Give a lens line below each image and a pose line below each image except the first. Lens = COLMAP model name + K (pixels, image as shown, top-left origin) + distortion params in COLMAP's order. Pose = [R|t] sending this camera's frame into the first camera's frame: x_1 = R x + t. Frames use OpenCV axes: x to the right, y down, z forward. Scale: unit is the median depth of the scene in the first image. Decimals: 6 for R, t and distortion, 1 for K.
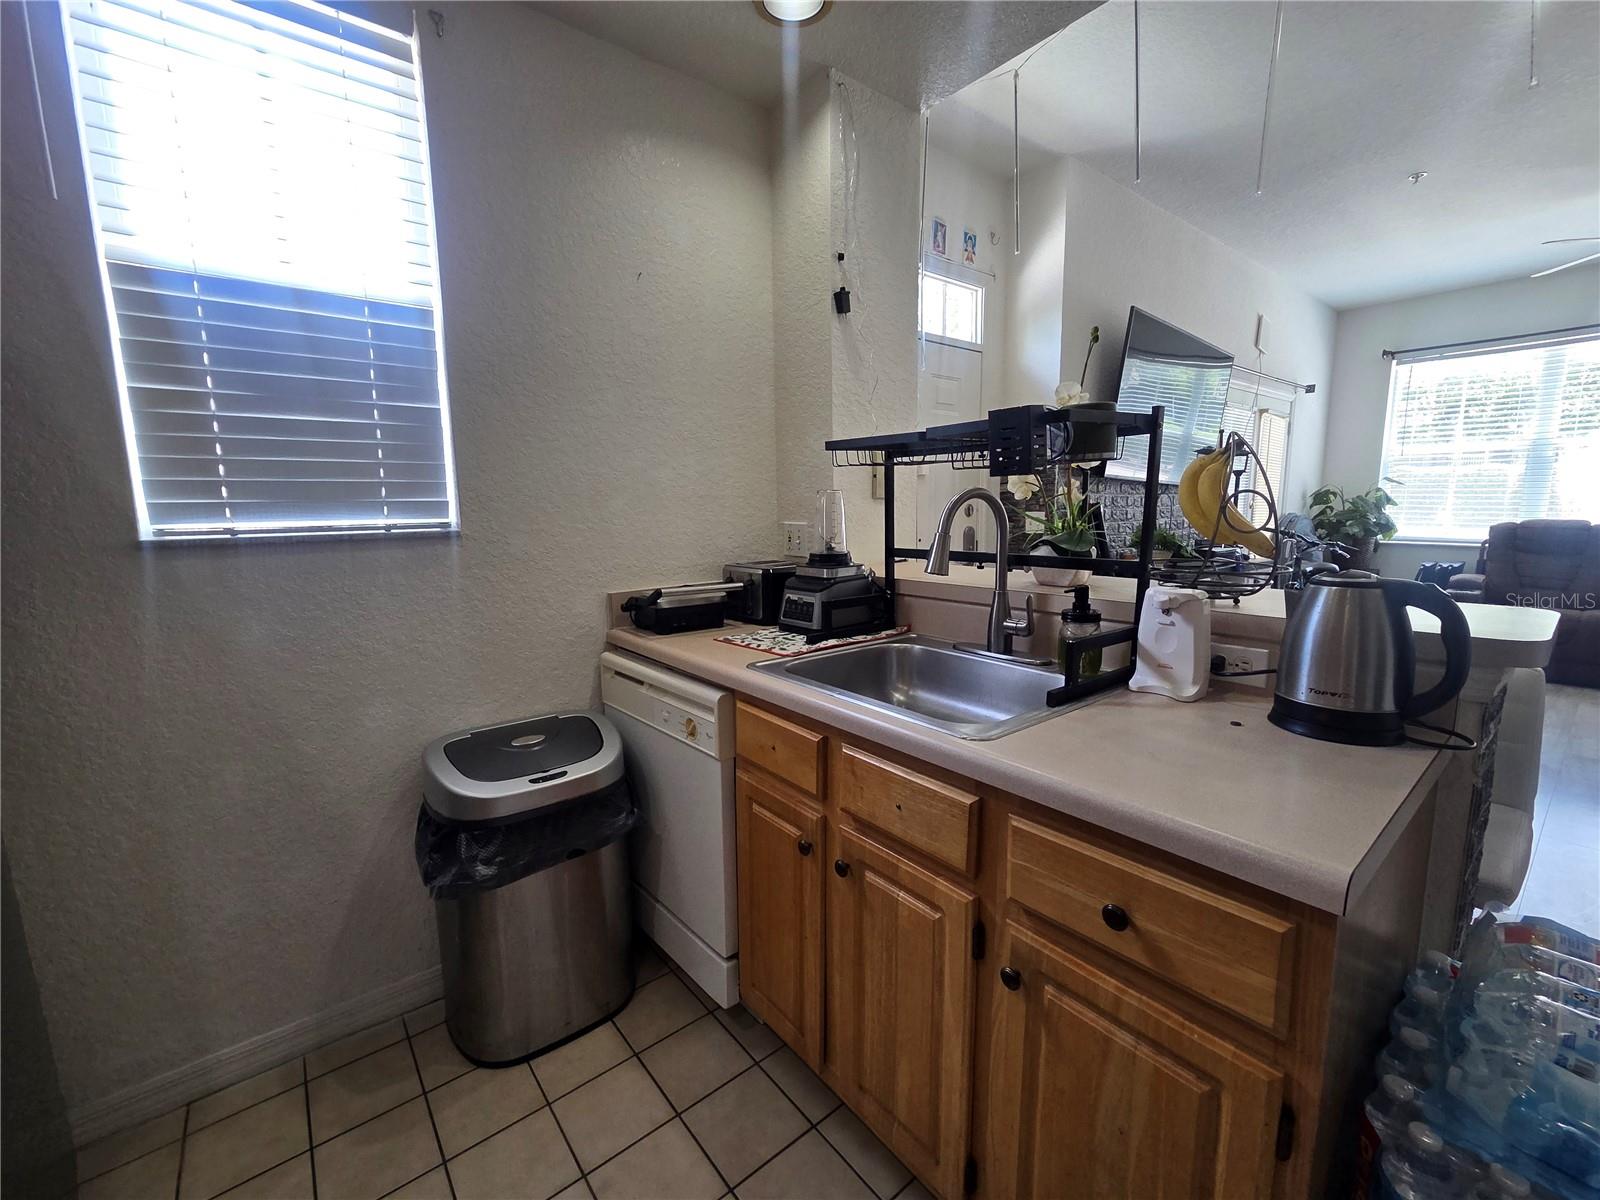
lens RADIAL K [[658.7, 0, 798.8], [0, 658.7, 598.5], [0, 0, 1]] dist [-0.000108, -0.000306]
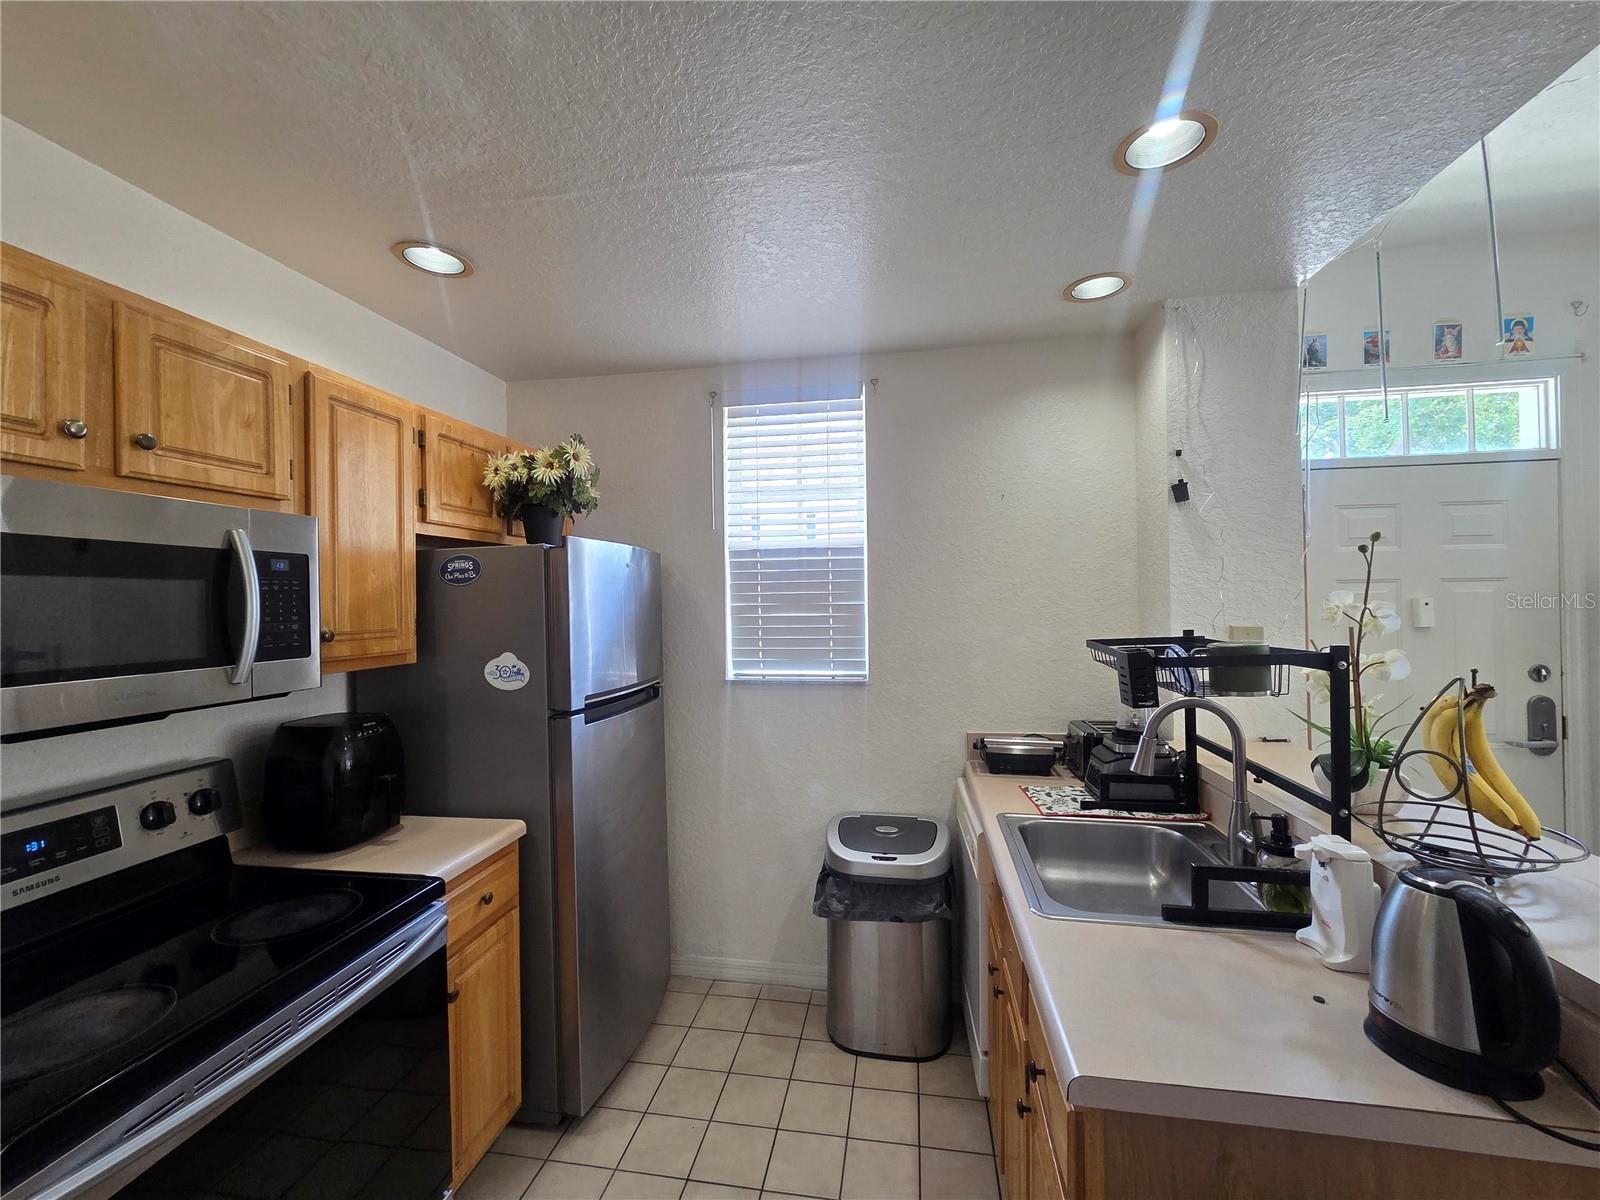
lens RADIAL K [[659.3, 0, 798.8], [0, 659.3, 597.4], [0, 0, 1]] dist [0.002324, 0.000066]
pose [[0.664497, 0.001090, -0.747290, 0.585189], [-0.103215, 0.990548, -0.090335, -0.151095], [0.740128, 0.137159, 0.658329, -0.189974]]
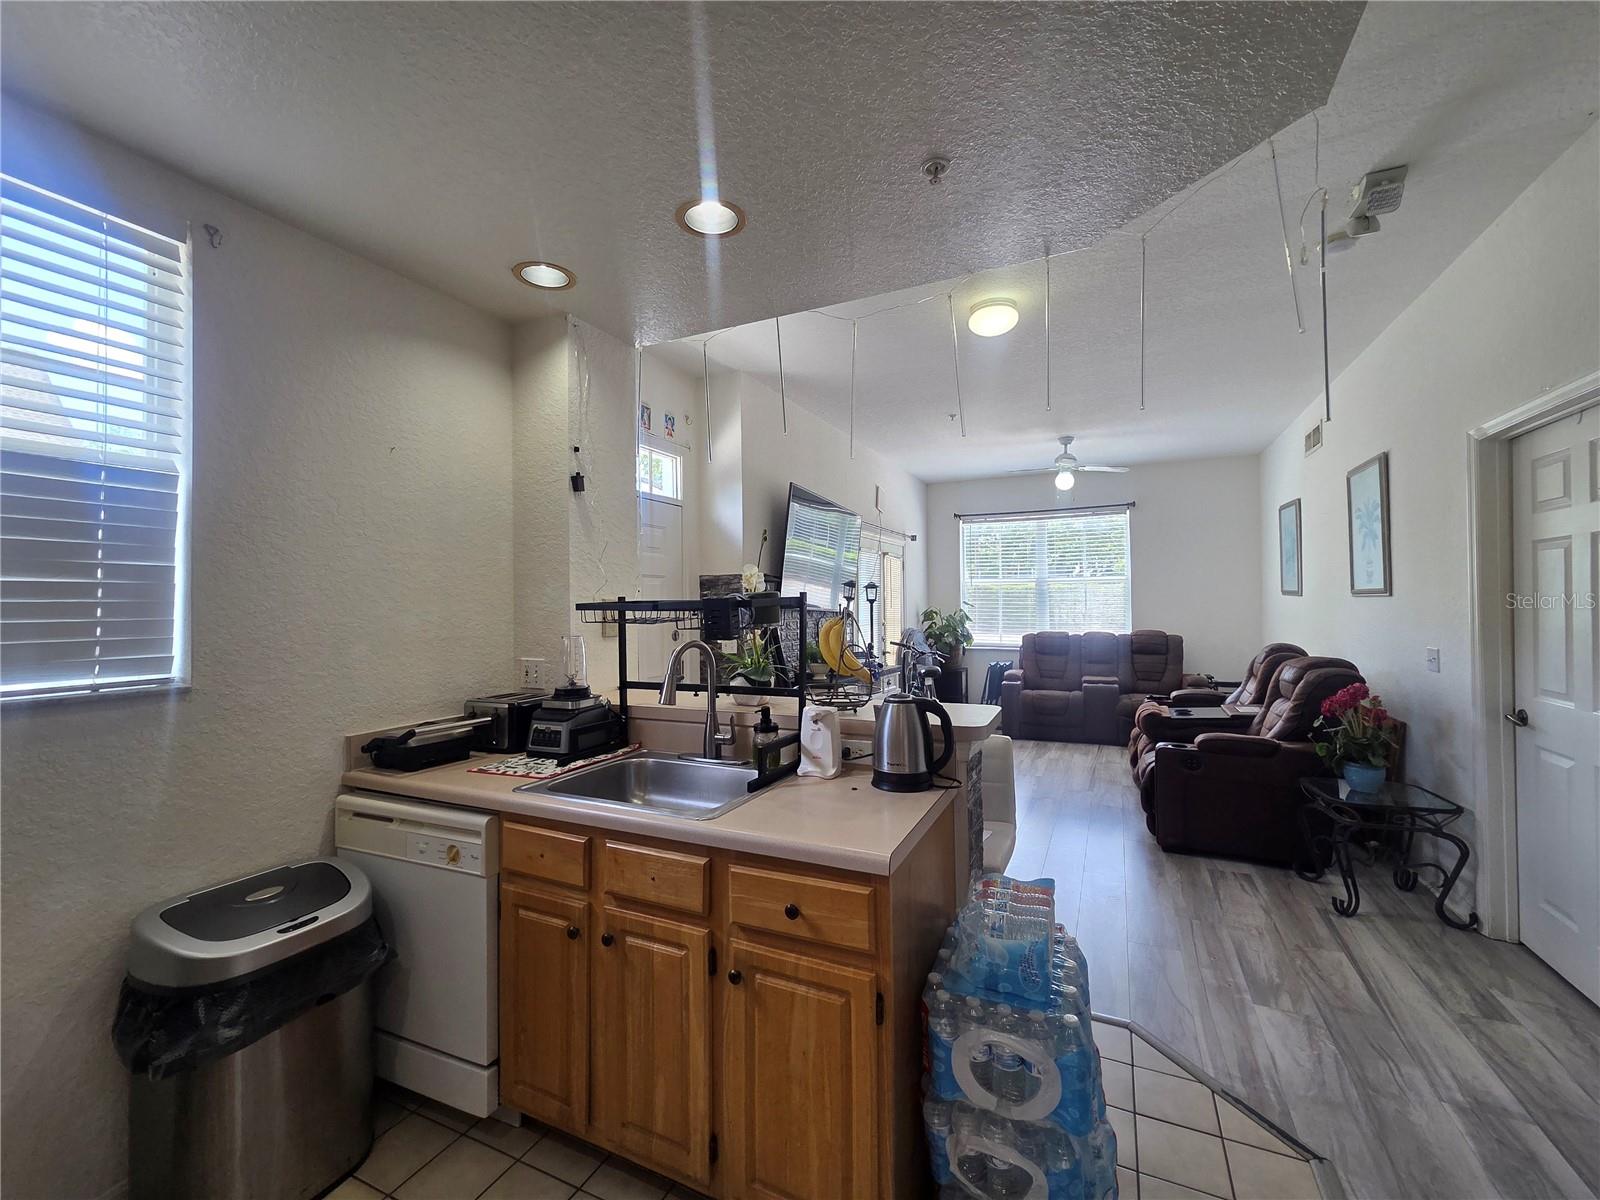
lens RADIAL K [[659.3, 0, 798.8], [0, 659.3, 597.4], [0, 0, 1]] dist [0.002324, 0.000066]
pose [[0.899294, 0.009283, 0.437245, -0.131072], [0.060969, 0.987351, -0.146357, -0.035077], [-0.433073, 0.158276, 0.887353, -0.331155]]
